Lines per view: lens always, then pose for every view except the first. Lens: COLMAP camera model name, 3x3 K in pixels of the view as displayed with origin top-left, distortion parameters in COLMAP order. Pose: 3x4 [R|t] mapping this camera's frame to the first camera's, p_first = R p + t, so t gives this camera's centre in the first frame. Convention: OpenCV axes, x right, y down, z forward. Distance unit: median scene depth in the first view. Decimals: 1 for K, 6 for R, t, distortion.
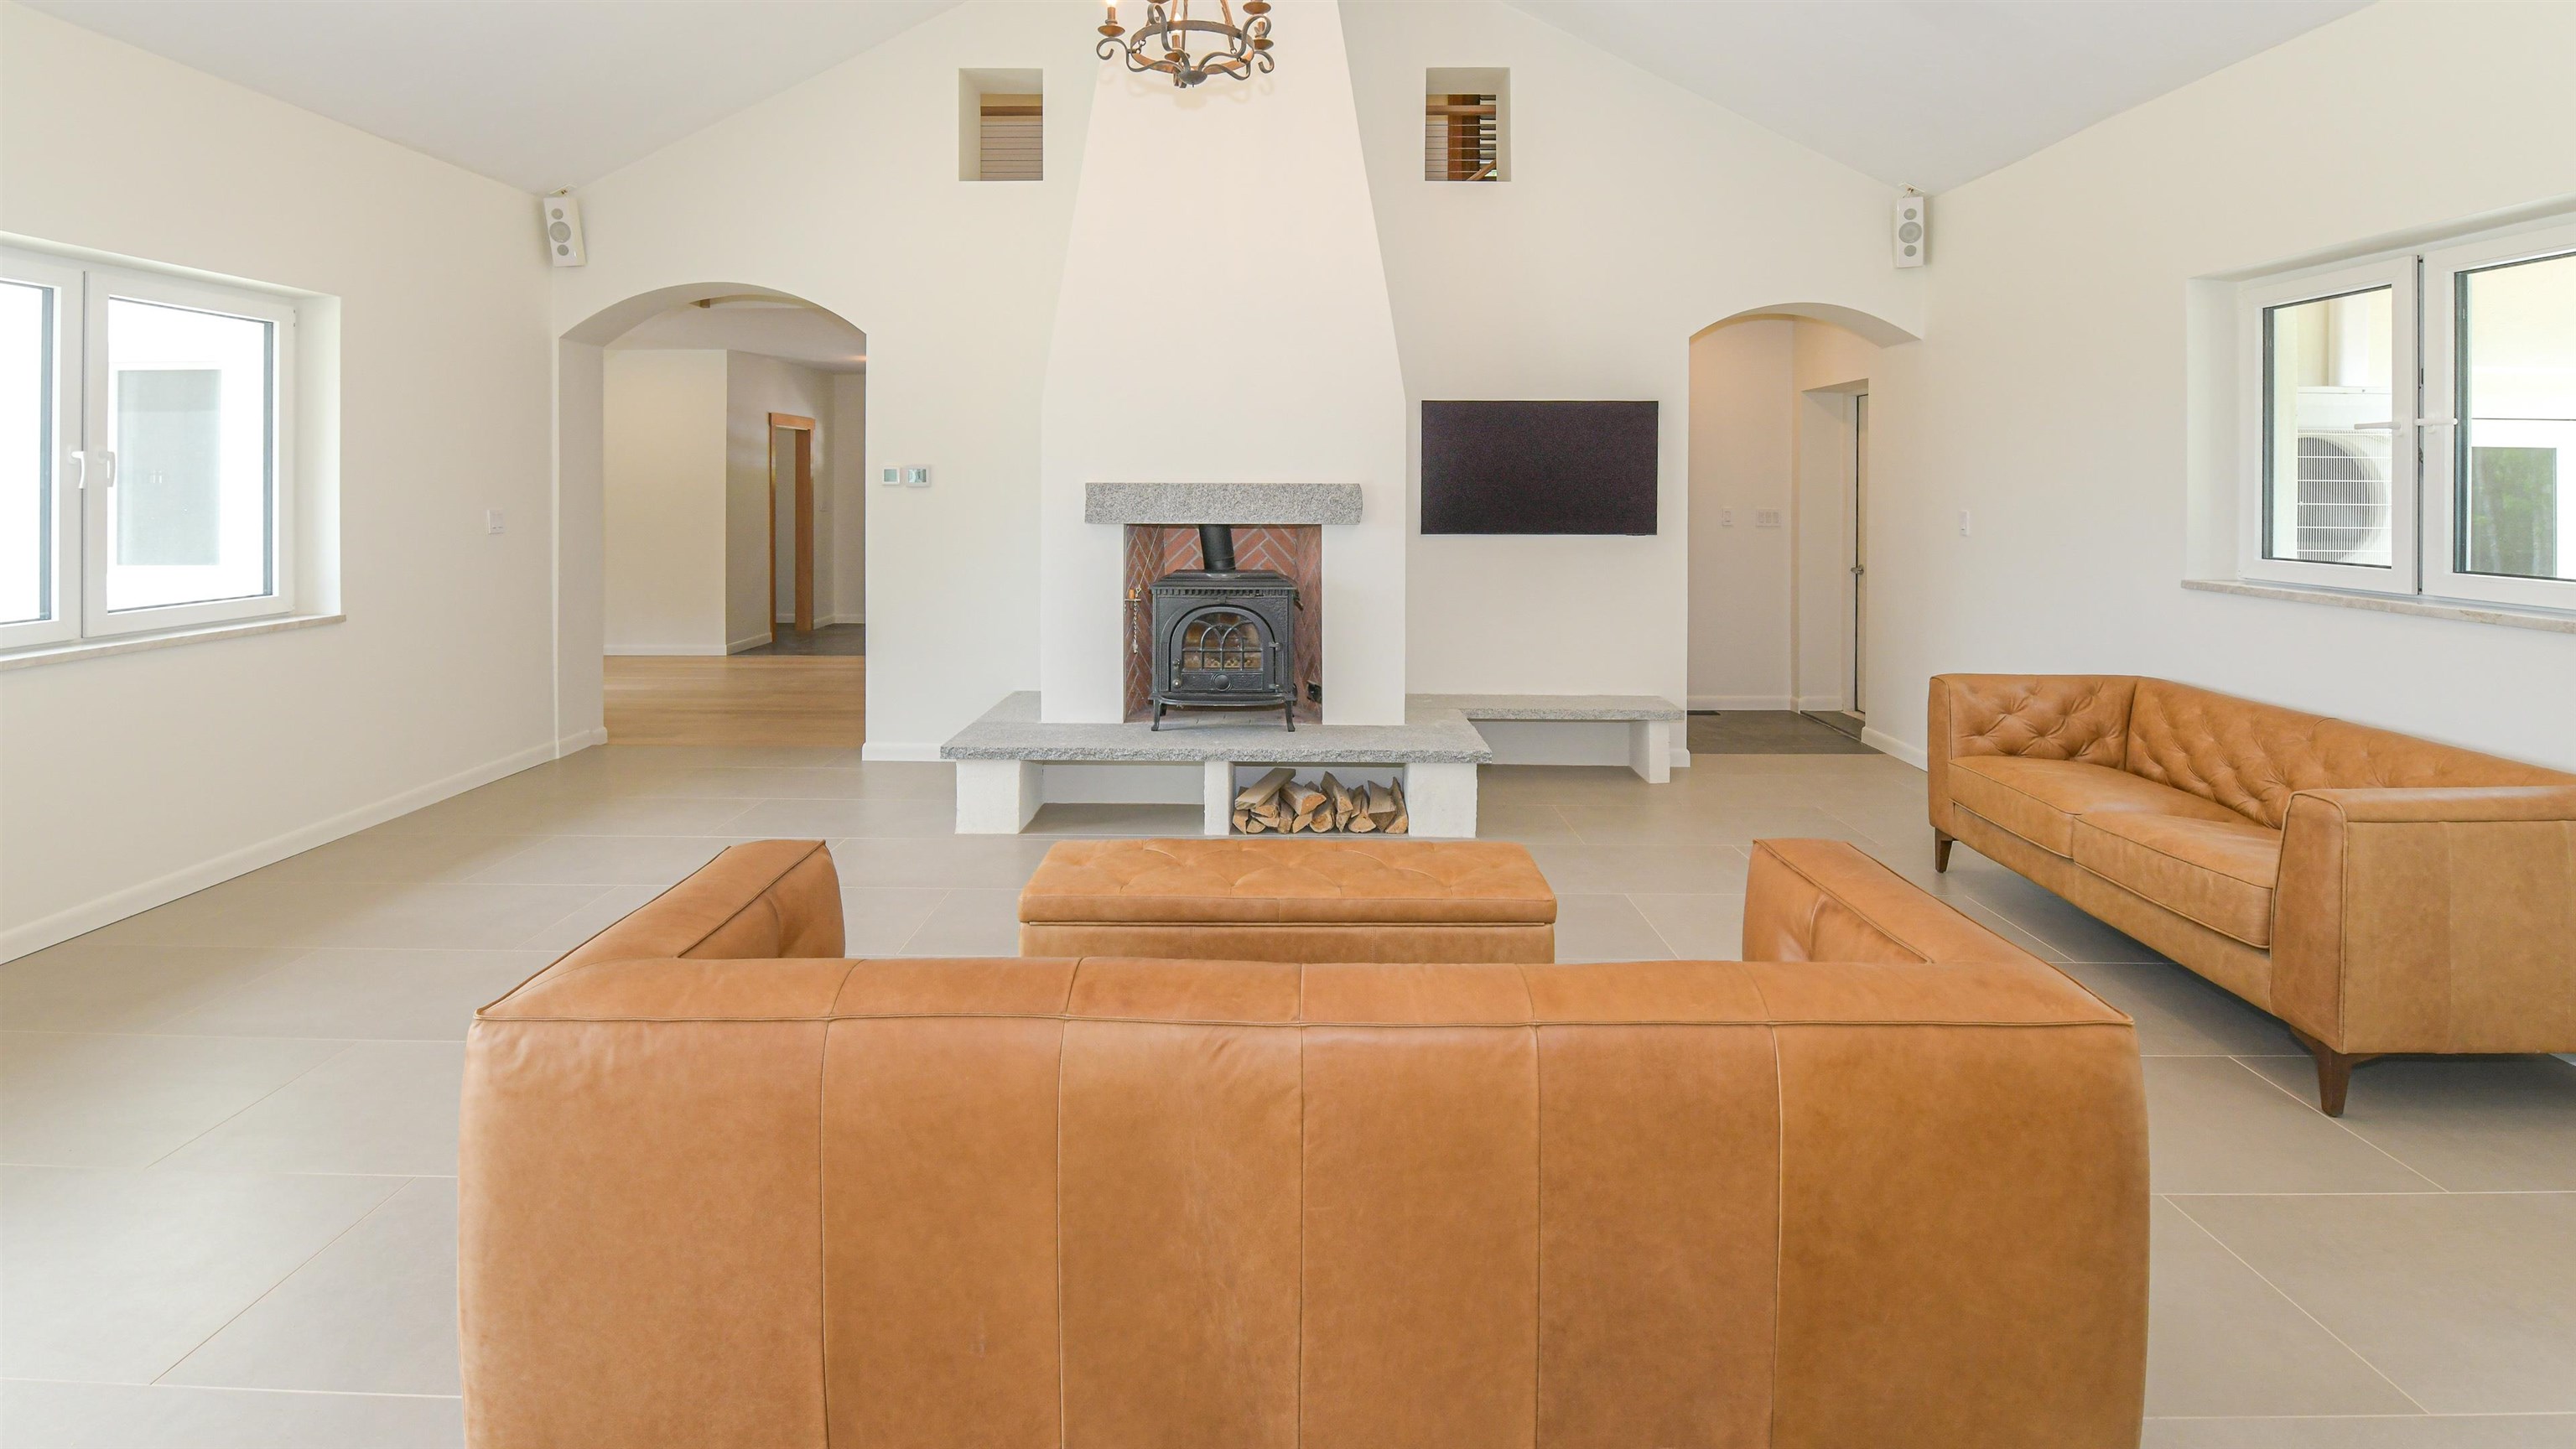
lens RADIAL K [[1147.8, 0, 1304.8], [0, 1147.8, 494.3], [0, 0, 1]] dist [-0.009640, -0.001287]
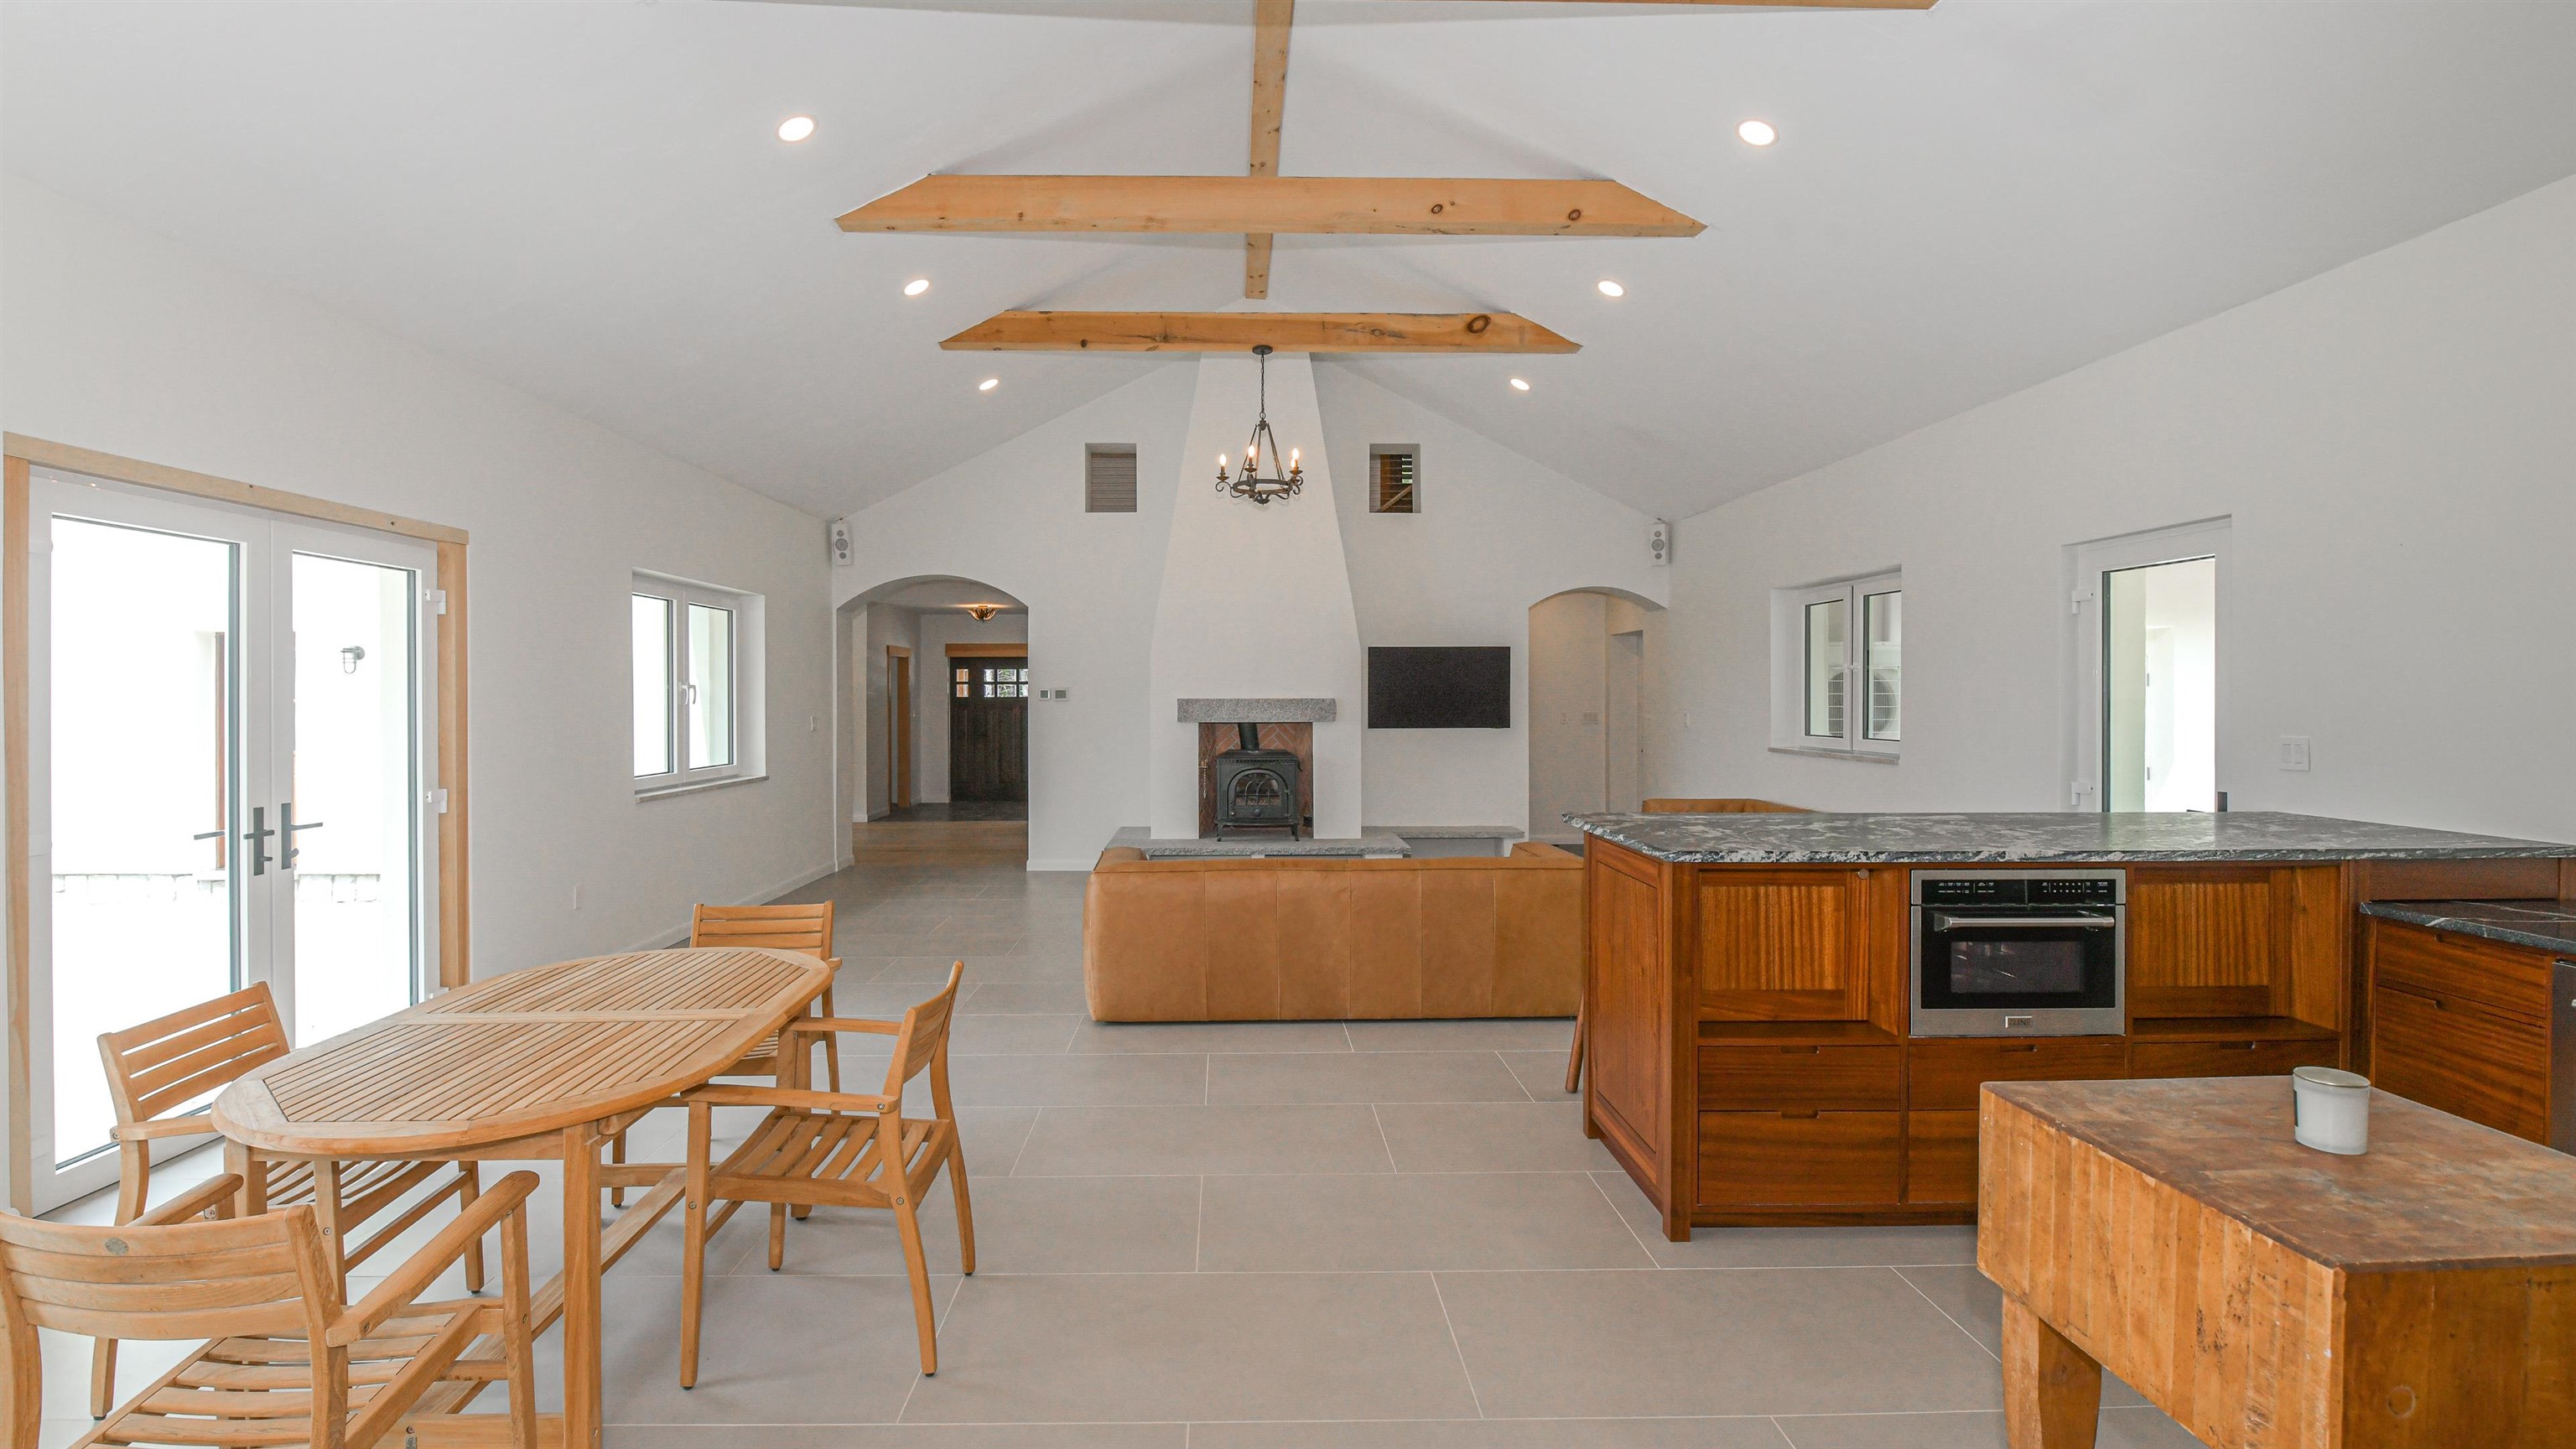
lens RADIAL K [[1147.8, 0, 1254.8], [0, 1147.8, 692.5], [0, 0, 1]] dist [-0.009640, -0.001287]
pose [[0.999740, -0.005889, 0.022017, -0.111727], [0.006042, 0.999958, -0.006888, -0.006748], [-0.021976, 0.007020, 0.999734, -0.731860]]
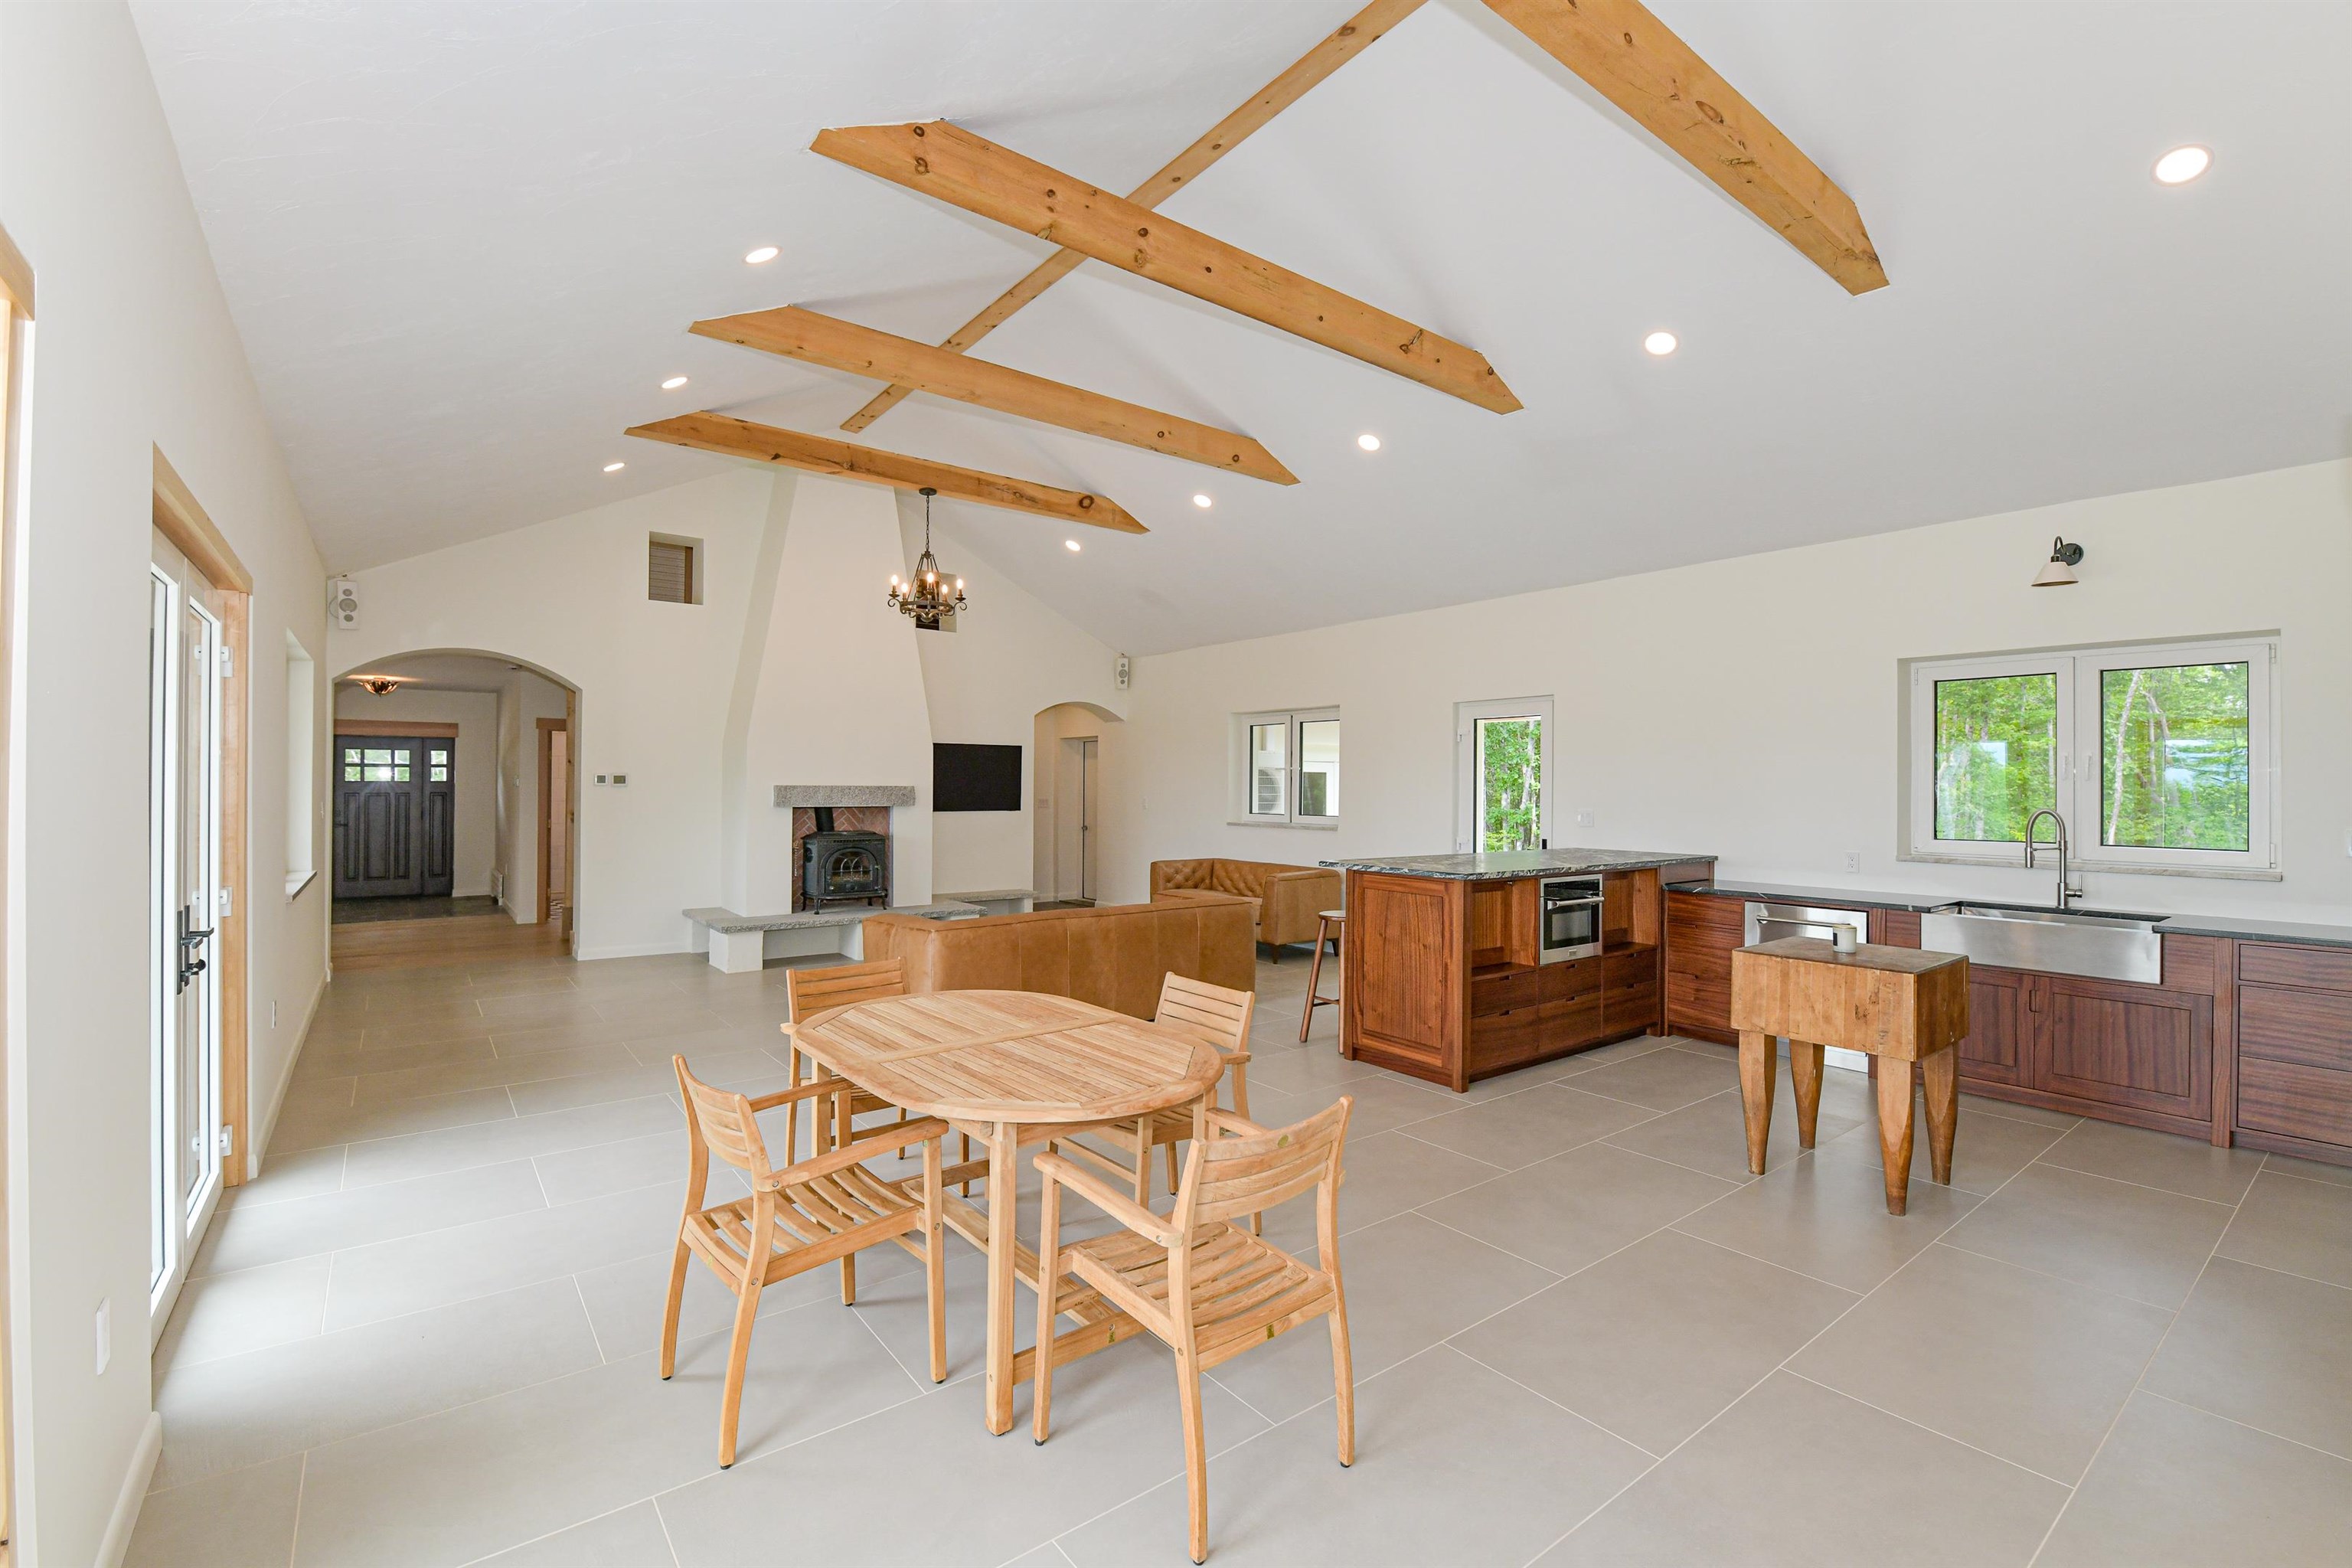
lens RADIAL K [[1045.5, 0, 1164.0], [0, 1045.5, 773.7], [0, 0, 1]] dist [-0.006879, 0.000364]
pose [[0.785298, 0.009633, 0.619044, -0.749340], [-0.001404, 0.999904, -0.013779, -0.005877], [-0.619117, 0.009952, 0.785236, -0.730452]]
